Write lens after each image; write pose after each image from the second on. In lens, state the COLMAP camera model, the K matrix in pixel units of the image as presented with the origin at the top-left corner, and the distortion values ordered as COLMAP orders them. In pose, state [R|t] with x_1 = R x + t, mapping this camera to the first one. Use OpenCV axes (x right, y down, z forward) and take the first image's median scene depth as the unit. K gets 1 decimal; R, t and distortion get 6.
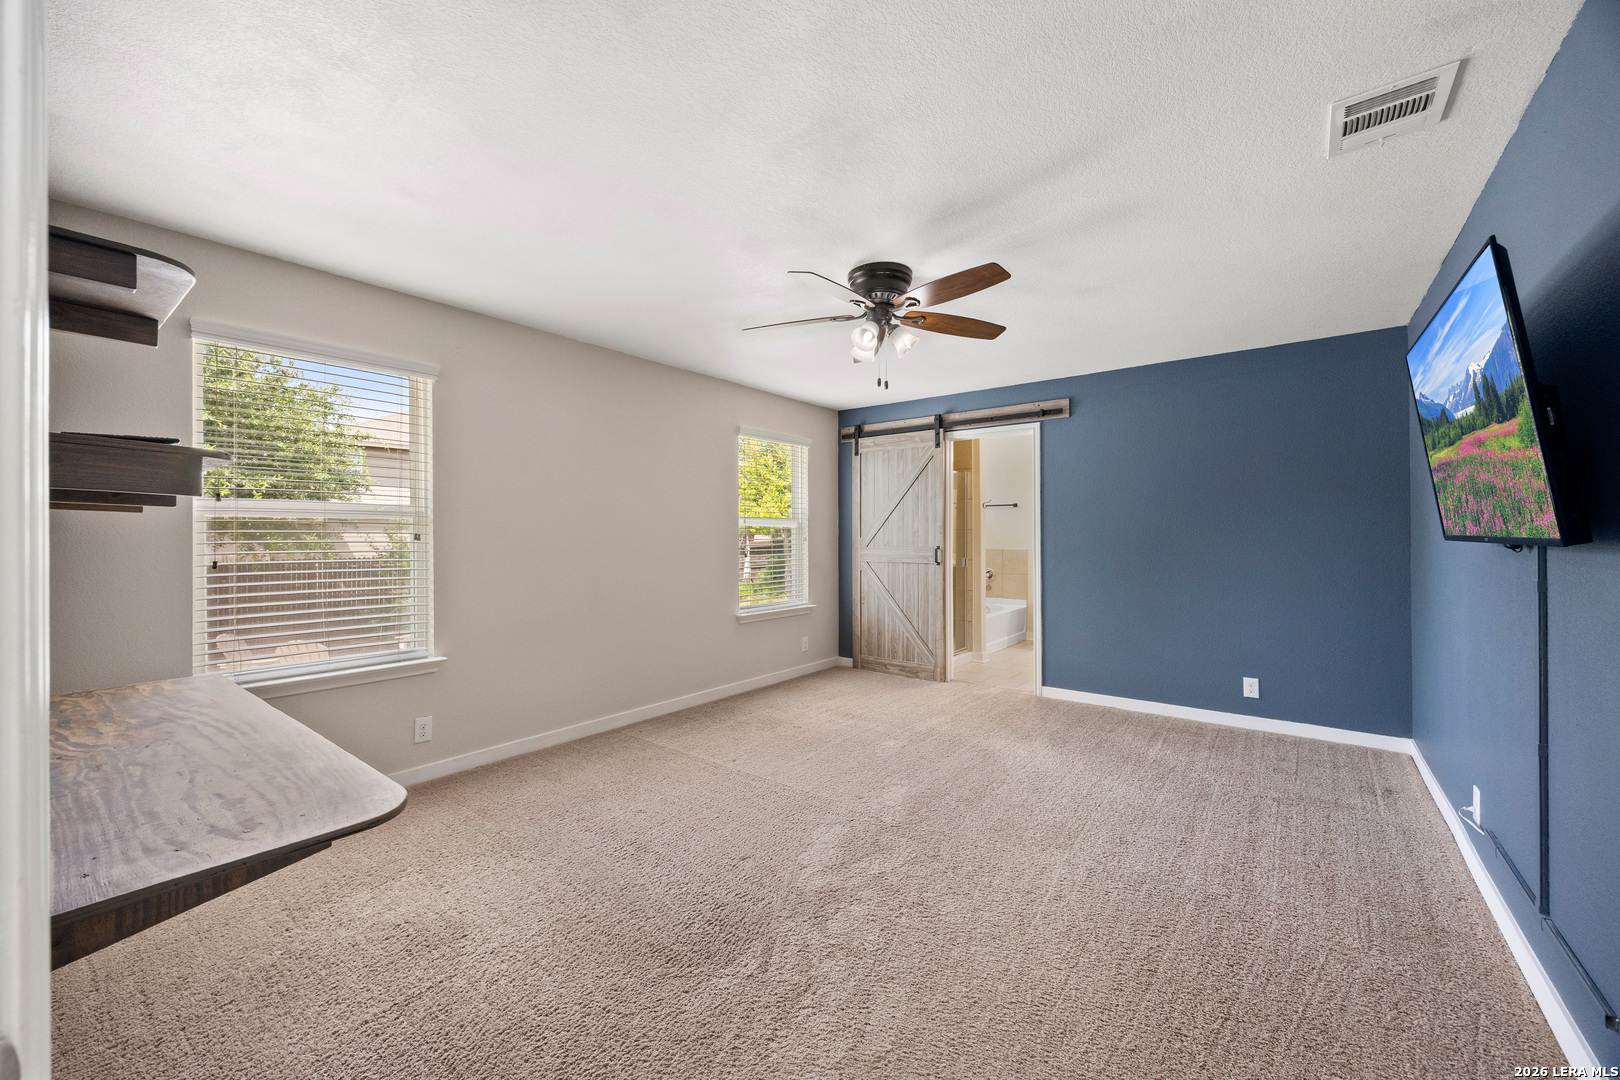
lens RADIAL K [[655.2, 0, 808.7], [0, 655.2, 535.5], [0, 0, 1]] dist [0.000923, 0.000112]
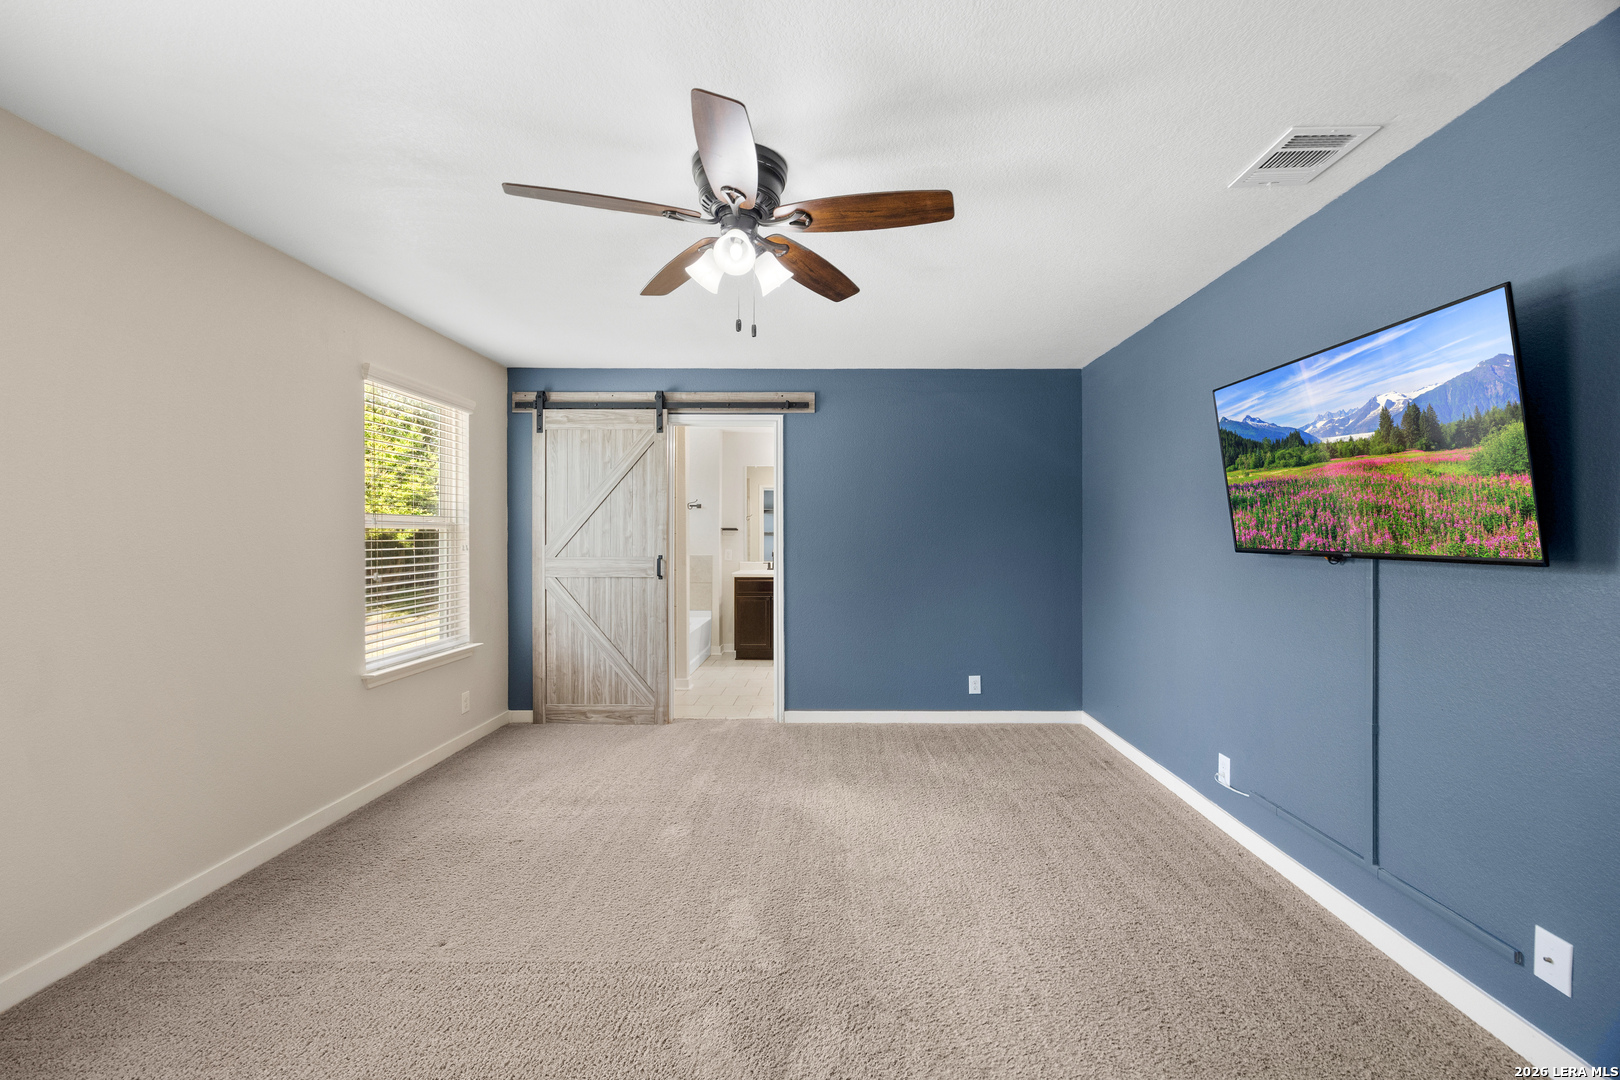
lens RADIAL K [[655.2, 0, 808.7], [0, 655.2, 535.5], [0, 0, 1]] dist [0.000923, 0.000112]
pose [[0.779765, 0.001379, 0.626070, -0.164255], [-0.002908, 0.999995, 0.001420, -0.009789], [-0.626065, -0.002928, 0.779765, 0.263291]]
